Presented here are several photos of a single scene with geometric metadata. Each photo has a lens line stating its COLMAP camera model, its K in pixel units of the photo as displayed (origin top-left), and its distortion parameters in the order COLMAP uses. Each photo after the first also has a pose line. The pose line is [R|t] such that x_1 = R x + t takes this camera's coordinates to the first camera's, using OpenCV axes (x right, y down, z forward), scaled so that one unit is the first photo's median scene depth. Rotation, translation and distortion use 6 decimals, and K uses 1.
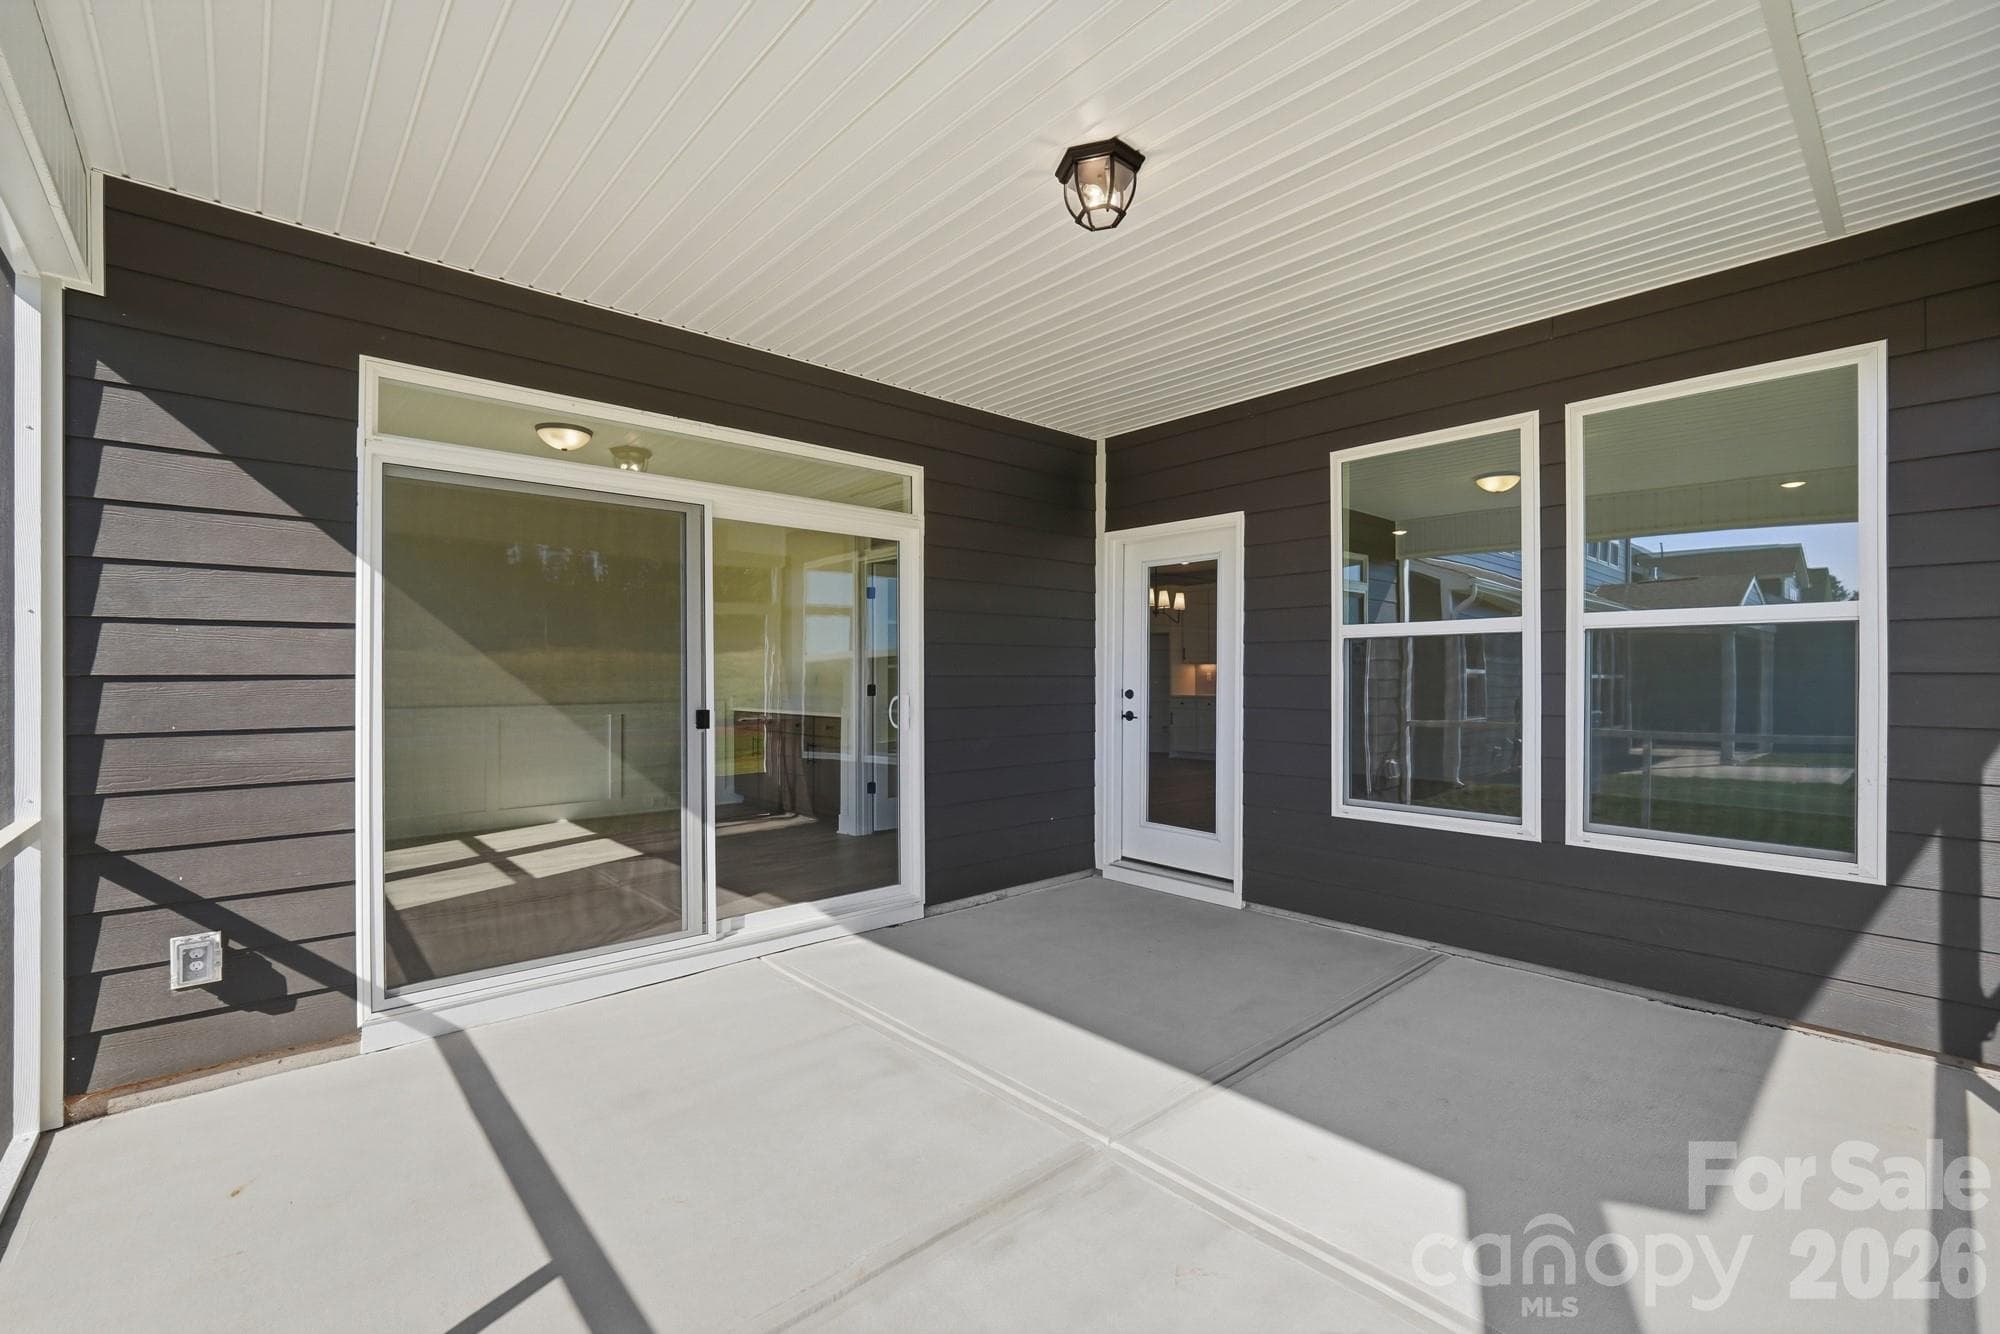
lens RADIAL K [[839.4, 0, 986.9], [0, 839.4, 670.3], [0, 0, 1]] dist [-0.007004, 0.000917]
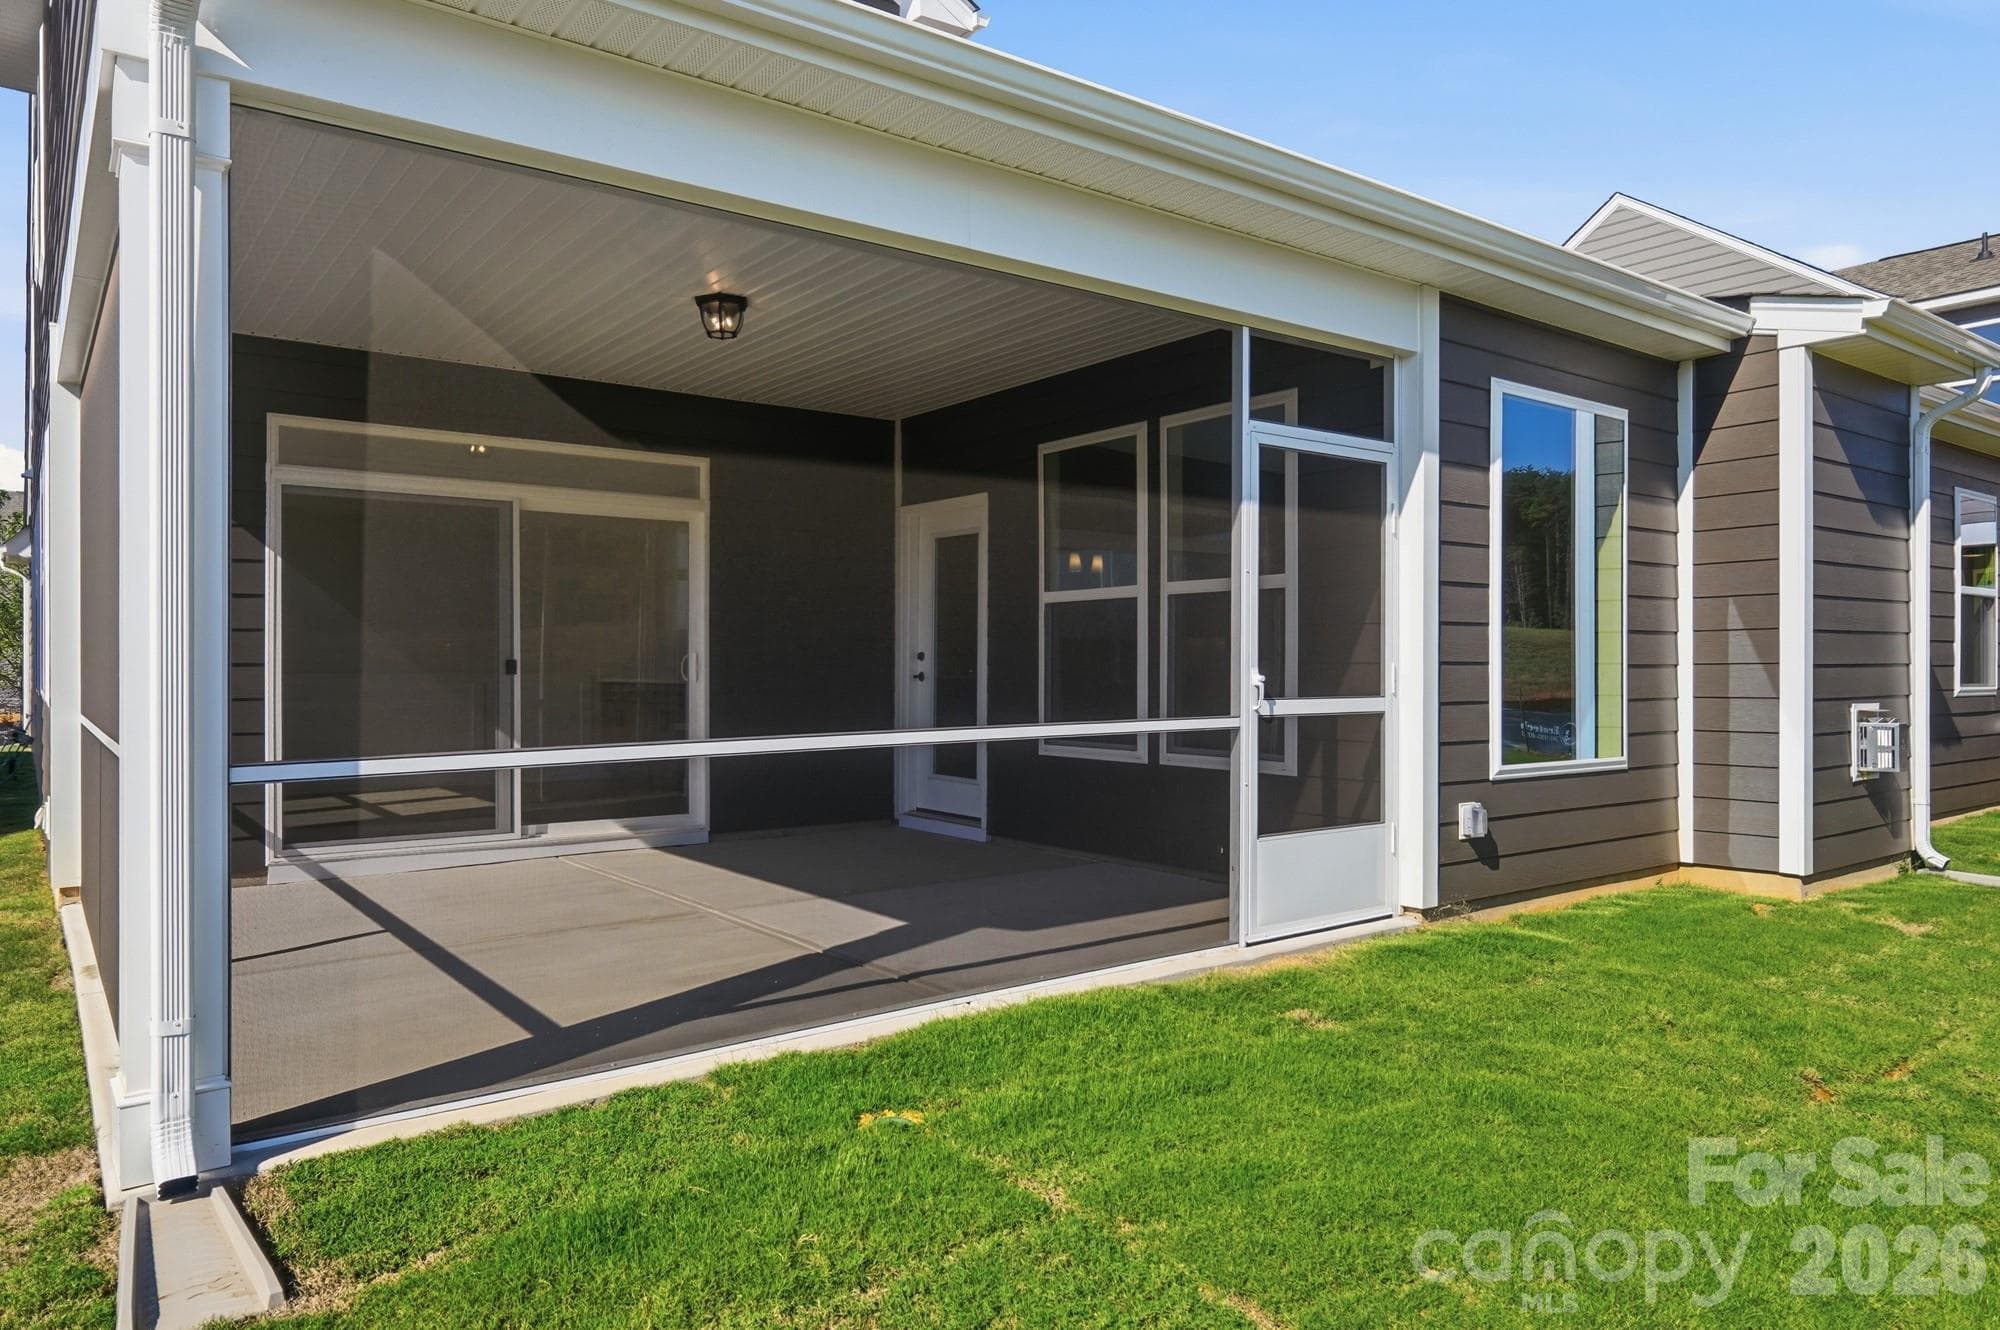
lens RADIAL K [[1334.1, 0, 1008.7], [0, 1334.1, 663.3], [0, 0, 1]] dist [0.000145, 0.003479]
pose [[0.995323, 0.001713, -0.096588, 0.603247], [-0.001631, 0.999998, 0.000925, 0.048434], [0.096590, -0.000763, 0.995324, -0.941920]]
